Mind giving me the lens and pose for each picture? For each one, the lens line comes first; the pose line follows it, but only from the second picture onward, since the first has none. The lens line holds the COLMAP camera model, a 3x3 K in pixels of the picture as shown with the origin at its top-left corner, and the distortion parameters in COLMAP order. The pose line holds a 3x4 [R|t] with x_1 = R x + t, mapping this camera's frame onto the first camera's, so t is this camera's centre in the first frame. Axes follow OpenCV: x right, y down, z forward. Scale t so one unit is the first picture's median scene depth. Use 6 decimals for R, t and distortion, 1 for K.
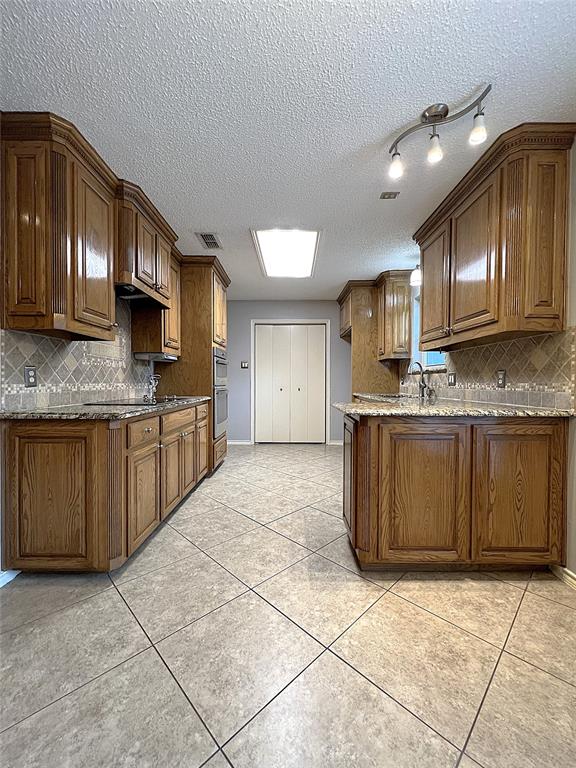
lens RADIAL K [[308.4, 0, 287.9], [0, 308.4, 381.6], [0, 0, 1]] dist [0.000862, 0.000027]
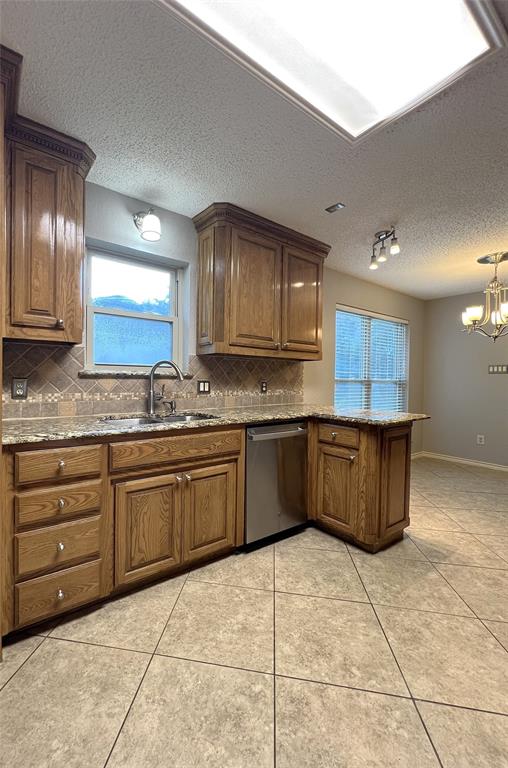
lens RADIAL K [[289.6, 0, 248.0], [0, 289.6, 383.6], [0, 0, 1]] dist [0.001802, 0.000160]
pose [[-0.584454, -0.024535, 0.811056, -0.255630], [-0.013758, 0.999699, 0.020328, -0.041561], [-0.811310, 0.000722, -0.584615, 1.594148]]
